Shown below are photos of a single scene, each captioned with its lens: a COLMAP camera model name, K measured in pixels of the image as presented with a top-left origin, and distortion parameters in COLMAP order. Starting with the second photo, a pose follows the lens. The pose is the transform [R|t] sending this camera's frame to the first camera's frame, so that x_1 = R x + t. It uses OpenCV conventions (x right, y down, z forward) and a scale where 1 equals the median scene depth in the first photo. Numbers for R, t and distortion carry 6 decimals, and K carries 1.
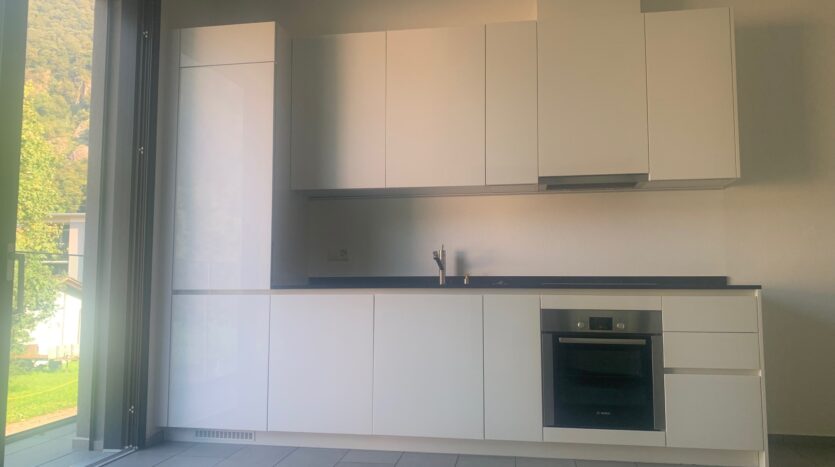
lens RADIAL K [[615.2, 0, 422.4], [0, 615.2, 232.4], [0, 0, 1]] dist [-0.005506, -0.002719]
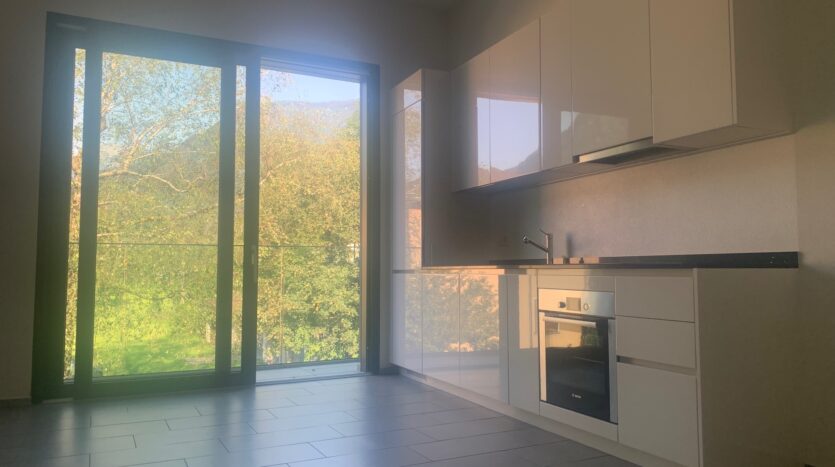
lens RADIAL K [[615.2, 0, 422.4], [0, 615.2, 232.4], [0, 0, 1]] dist [-0.005506, -0.002719]
pose [[0.596540, -0.048068, -0.801143, 0.922136], [0.065331, 0.997801, -0.011221, 0.030373], [0.799920, -0.045645, 0.598368, 0.229391]]
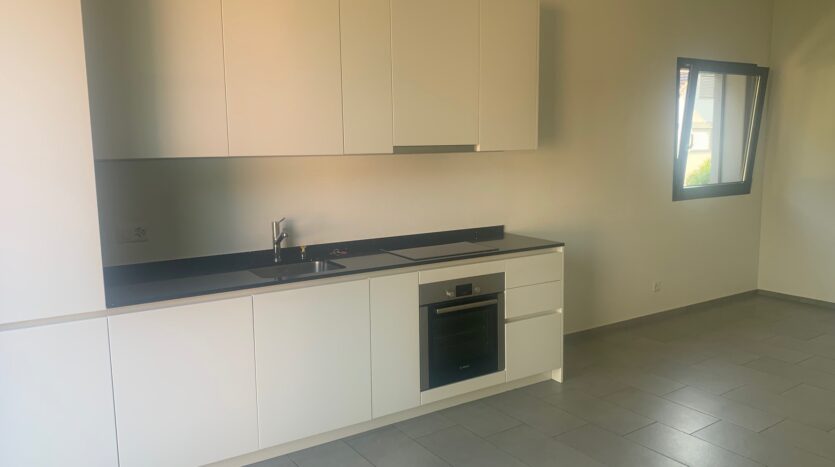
lens RADIAL K [[615.2, 0, 422.4], [0, 615.2, 232.4], [0, 0, 1]] dist [-0.005506, -0.002719]
pose [[0.738948, -0.100648, 0.666202, -0.481192], [-0.035981, 0.981474, 0.188189, -0.155352], [-0.672801, -0.163033, 0.721637, 0.270795]]
